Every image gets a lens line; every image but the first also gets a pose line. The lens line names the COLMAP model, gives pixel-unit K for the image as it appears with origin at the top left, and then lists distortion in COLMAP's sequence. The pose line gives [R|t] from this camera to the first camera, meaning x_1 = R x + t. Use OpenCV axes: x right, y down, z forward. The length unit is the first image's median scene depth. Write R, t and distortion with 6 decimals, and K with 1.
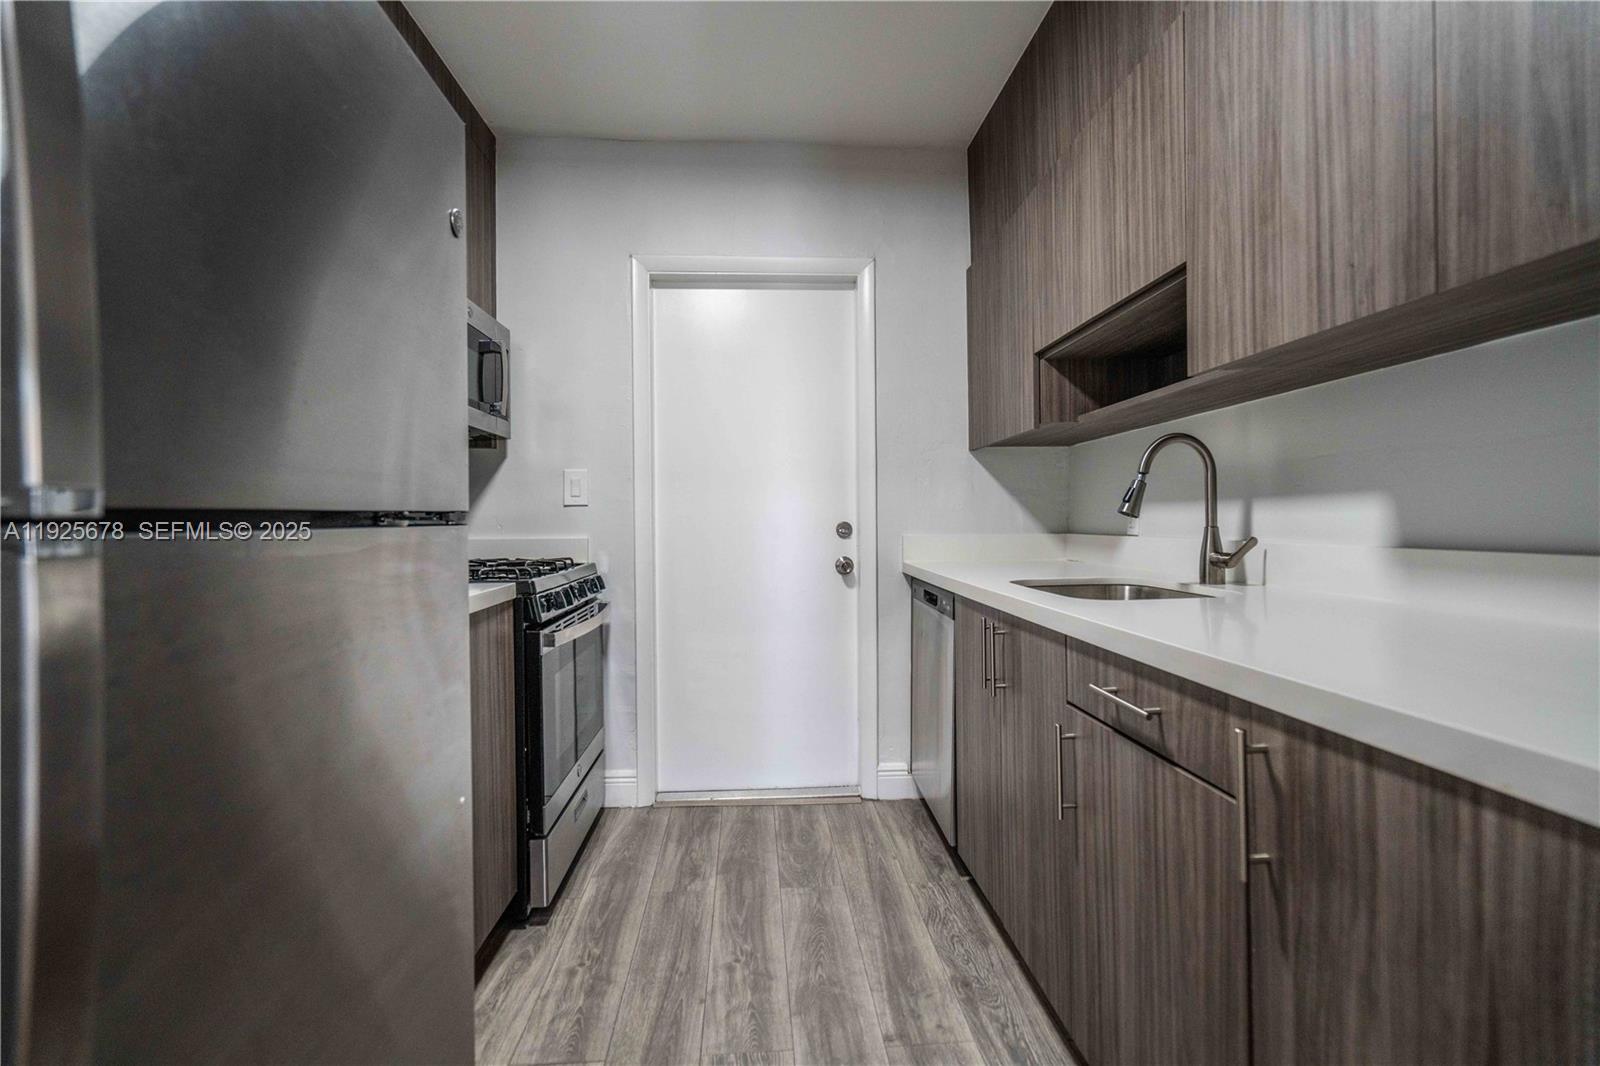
lens RADIAL K [[726.5, 0, 796.9], [0, 726.5, 521.2], [0, 0, 1]] dist [0.007178, 0.000812]
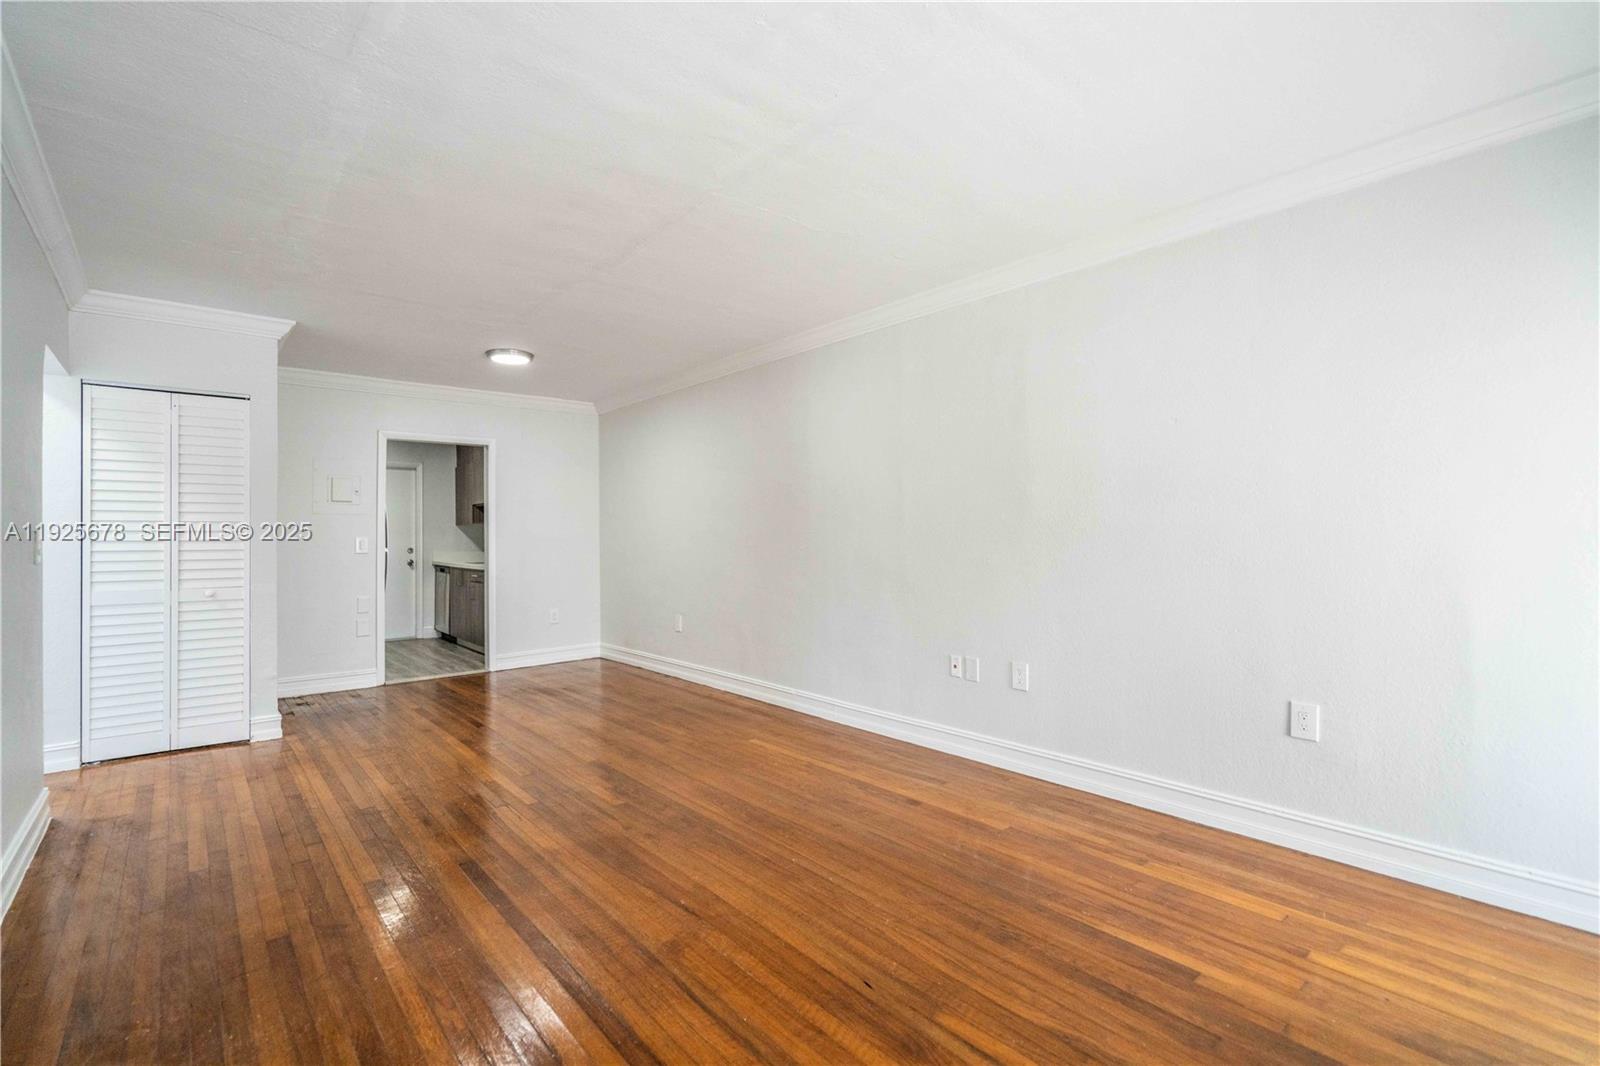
lens RADIAL K [[726.5, 0, 800.5], [0, 726.5, 535.0], [0, 0, 1]] dist [0.007178, 0.000812]
pose [[0.799322, 0.009266, 0.600831, -0.465313], [0.000876, 0.999862, -0.016585, -0.001111], [-0.600902, 0.013783, 0.799204, -2.428324]]
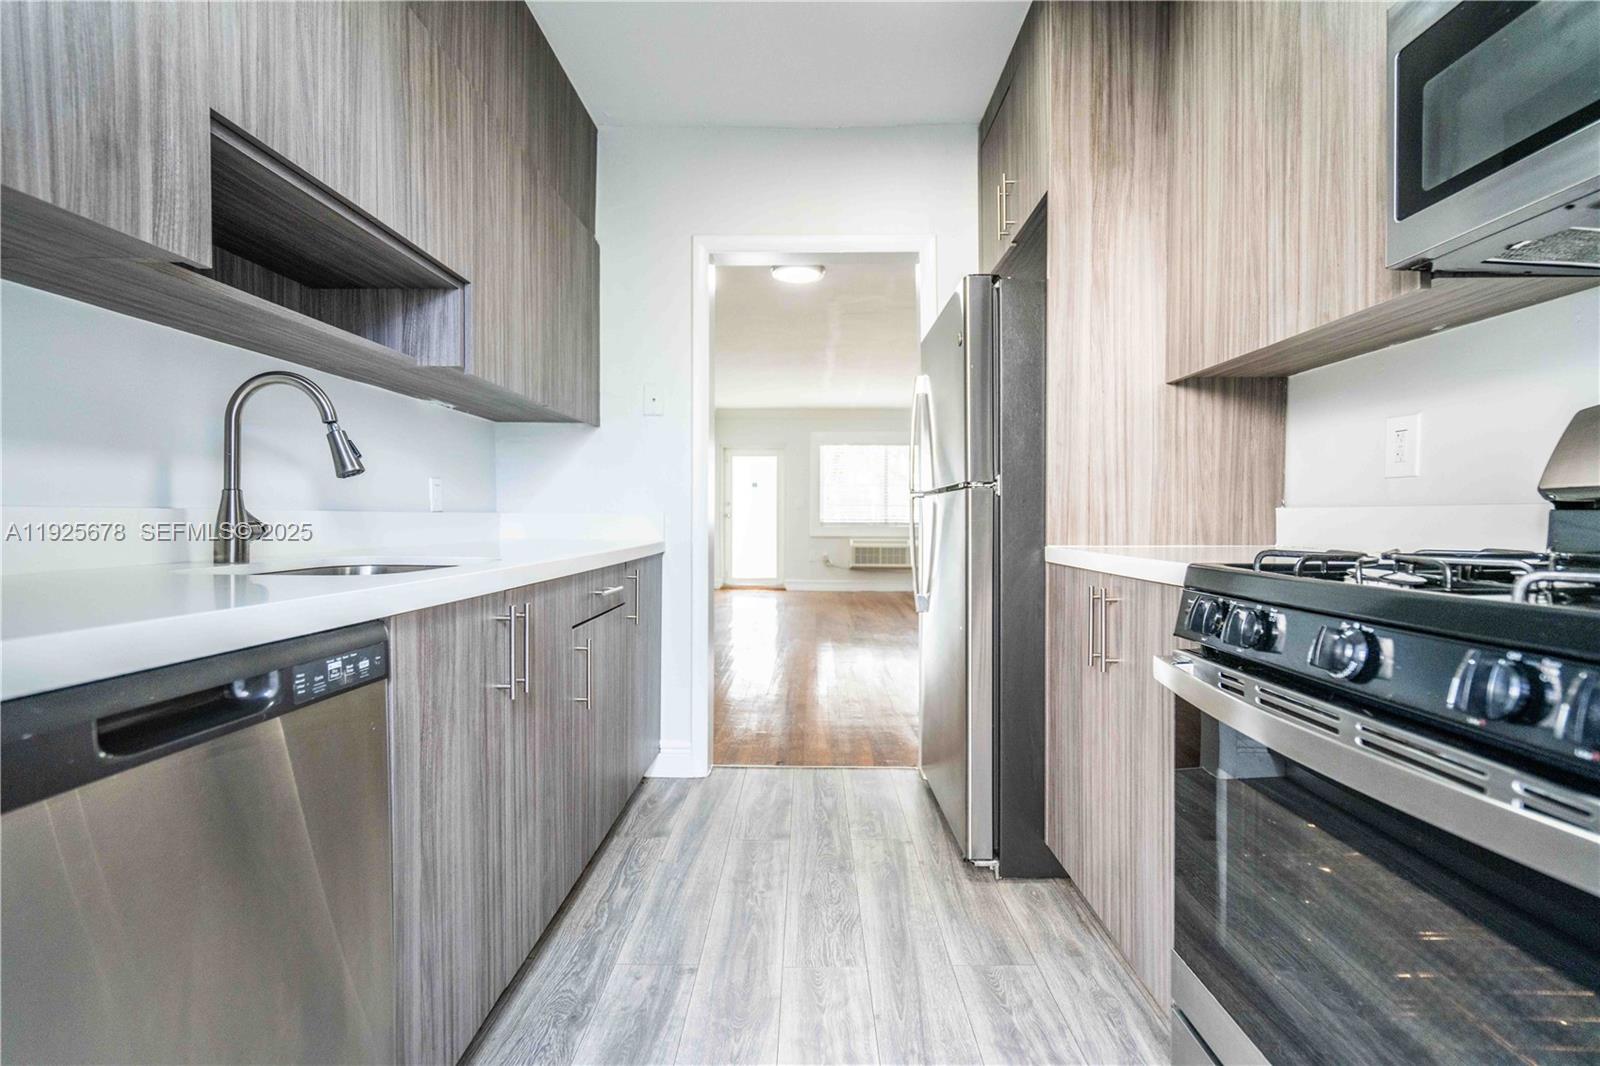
lens RADIAL K [[726.5, 0, 799.5], [0, 726.5, 524.4], [0, 0, 1]] dist [0.007178, 0.000812]
pose [[-0.996752, 0.006129, 0.080300, -0.116207], [0.007586, 0.999812, 0.017840, 0.042472], [-0.080176, 0.018392, -0.996611, 1.995700]]
